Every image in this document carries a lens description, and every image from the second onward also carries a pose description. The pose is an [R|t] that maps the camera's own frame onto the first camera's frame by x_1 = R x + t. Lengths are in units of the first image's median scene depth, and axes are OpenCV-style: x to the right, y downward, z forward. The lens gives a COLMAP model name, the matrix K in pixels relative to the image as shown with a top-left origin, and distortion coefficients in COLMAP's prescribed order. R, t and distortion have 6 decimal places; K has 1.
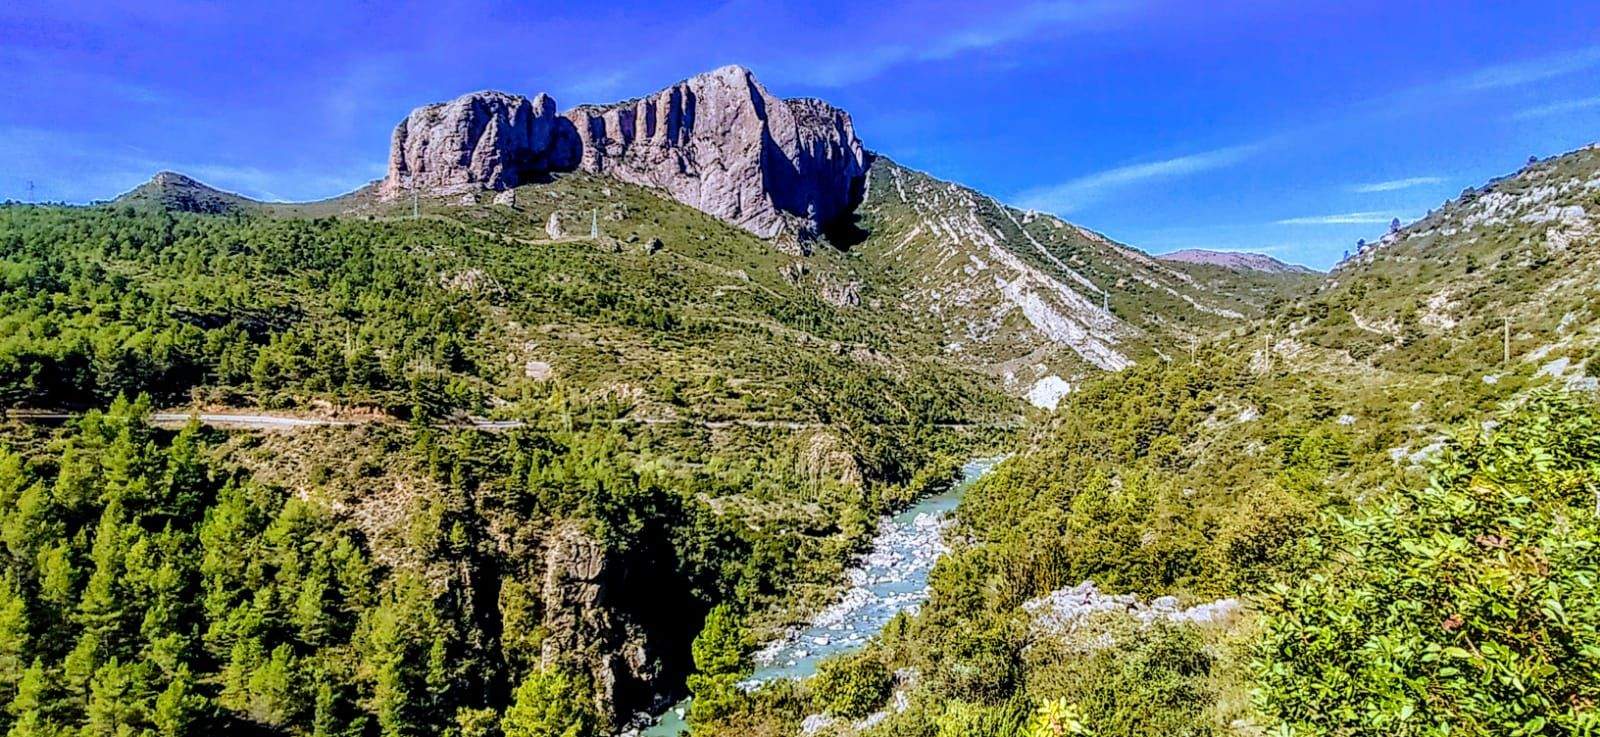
lens RADIAL K [[967.8, 0, 762.3], [0, 967.8, 372.6], [0, 0, 1]] dist [-0.021960, 0.002323]
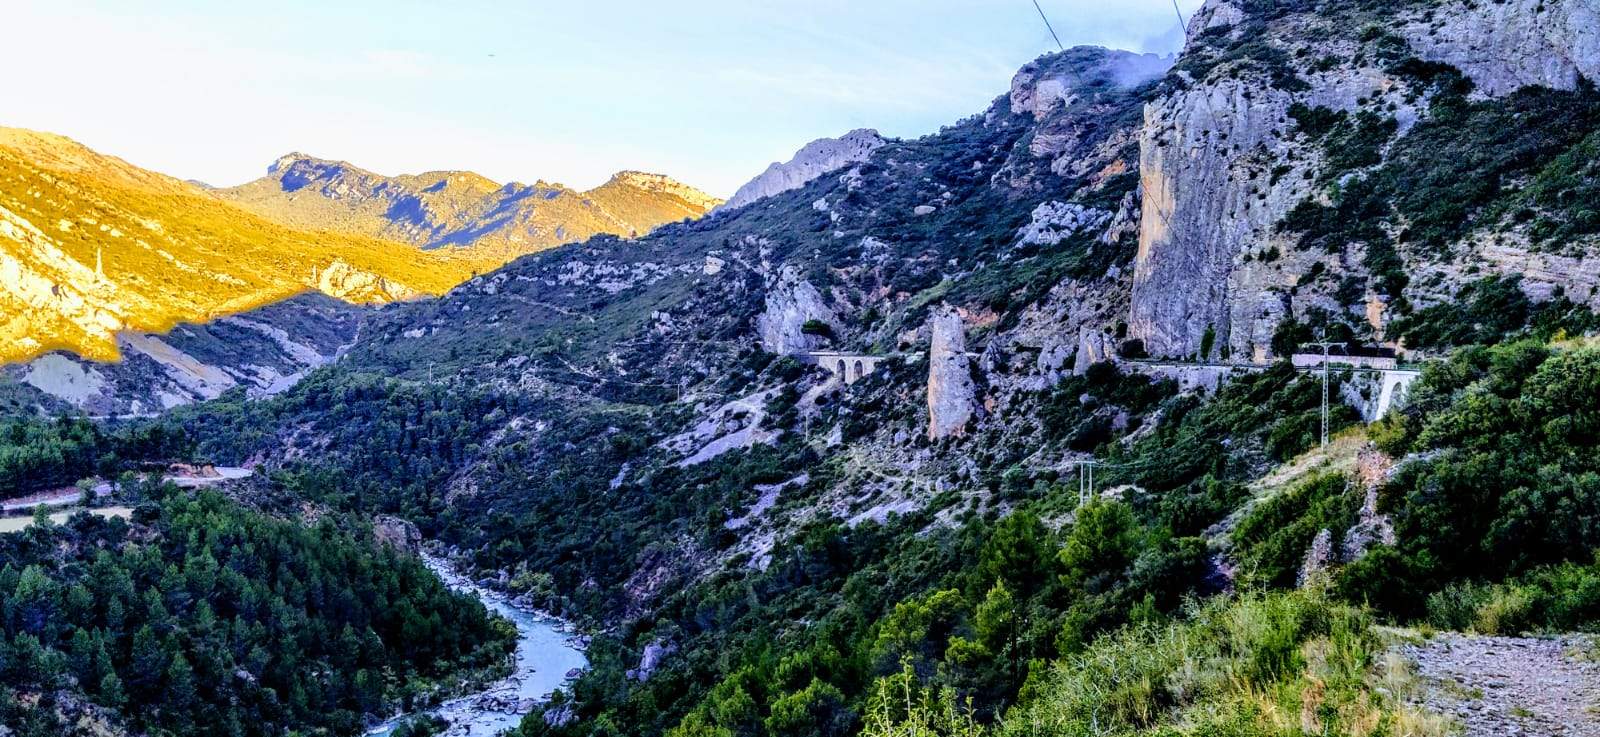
lens RADIAL K [[1484.2, 0, 800.0], [0, 1484.2, 368.5], [0, 0, 1]] dist [0.039010, -0.005287]
pose [[0.550906, -0.032101, 0.833949, -0.317203], [-0.015604, 0.998689, 0.048750, -0.042168], [-0.834421, -0.039870, 0.549683, -0.190015]]
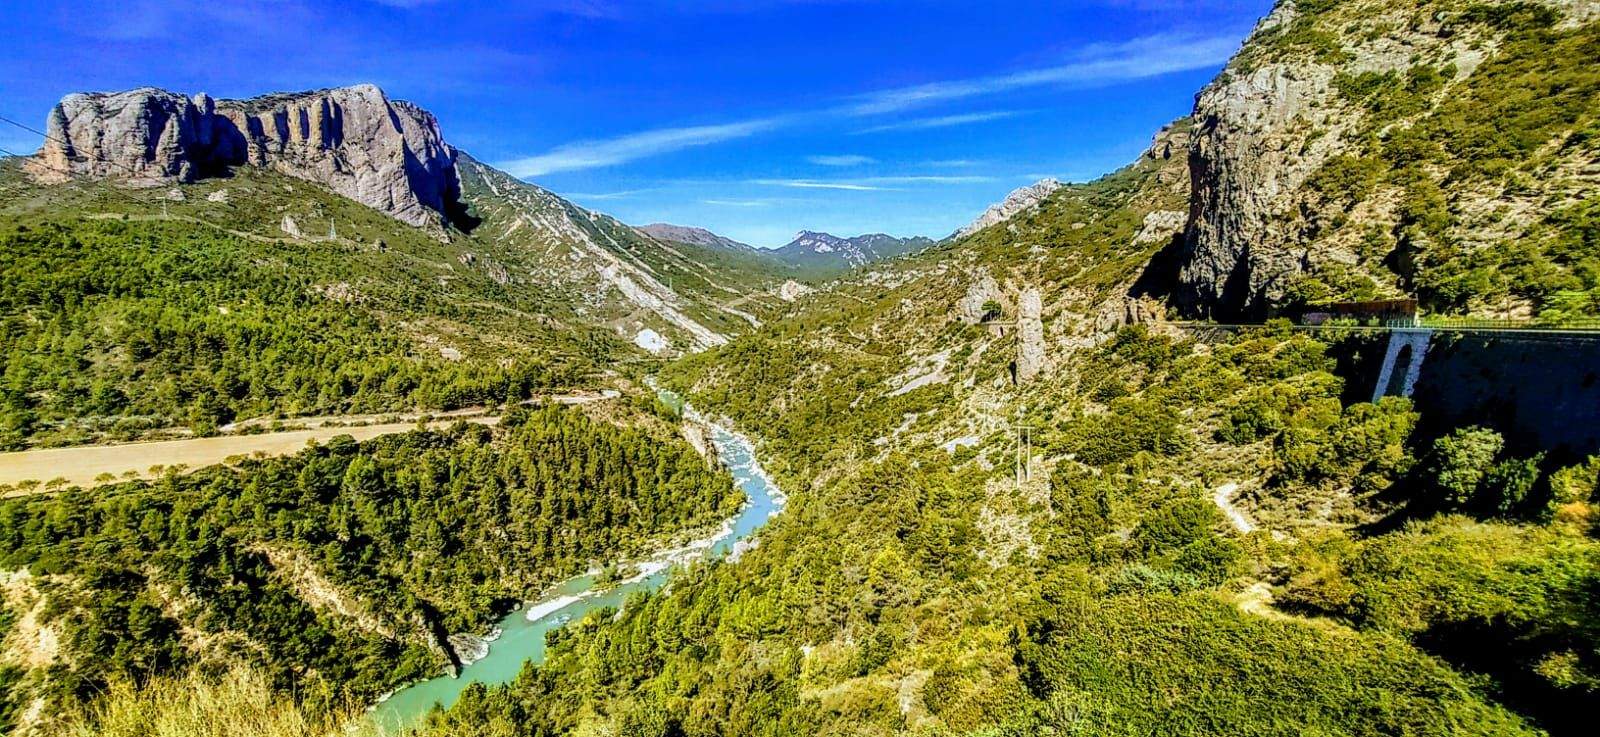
lens RADIAL K [[745.5, 0, 792.6], [0, 745.5, 369.7], [0, 0, 1]] dist [0.005013, 0.000999]
pose [[0.811674, -0.065559, 0.580420, -0.193368], [0.010731, 0.995187, 0.097401, -0.036971], [-0.584012, -0.072829, 0.808471, -0.169813]]
